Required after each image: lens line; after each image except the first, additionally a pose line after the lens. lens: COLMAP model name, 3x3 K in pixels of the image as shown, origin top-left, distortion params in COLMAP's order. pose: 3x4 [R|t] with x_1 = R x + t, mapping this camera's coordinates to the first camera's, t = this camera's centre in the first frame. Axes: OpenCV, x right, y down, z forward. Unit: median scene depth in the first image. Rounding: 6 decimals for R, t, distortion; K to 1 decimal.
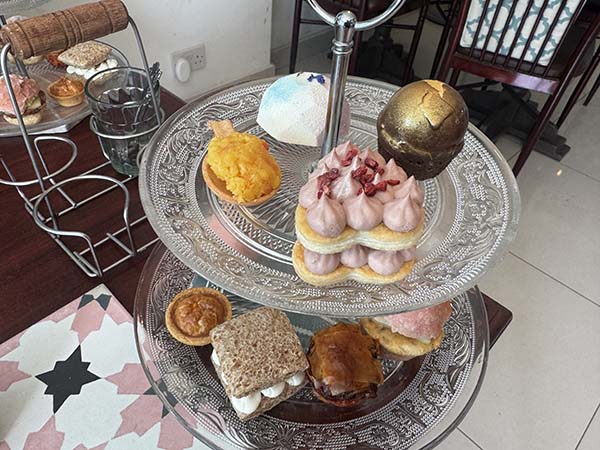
lens RADIAL K [[421.9, 0, 300.0], [0, 421.9, 225.0], [0, 0, 1]] dist [-0.000717, -0.000459]
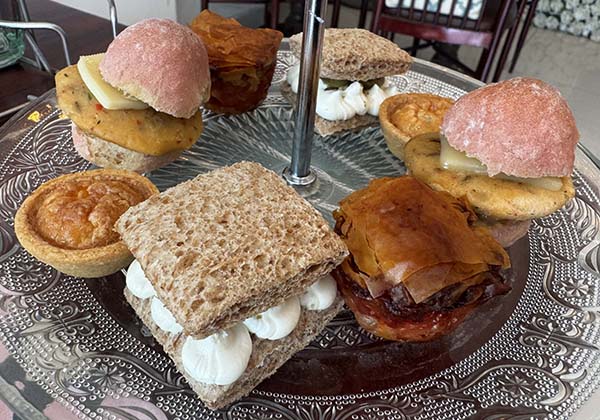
lens RADIAL K [[425.9, 0, 285.3], [0, 425.9, 209.8], [0, 0, 1]] dist [0.004985, -0.029244]
pose [[0.981171, -0.112421, 0.157049, -0.108365], [0.134066, 0.981761, -0.134804, 0.331615], [-0.139029, 0.153321, 0.978347, 0.541506]]
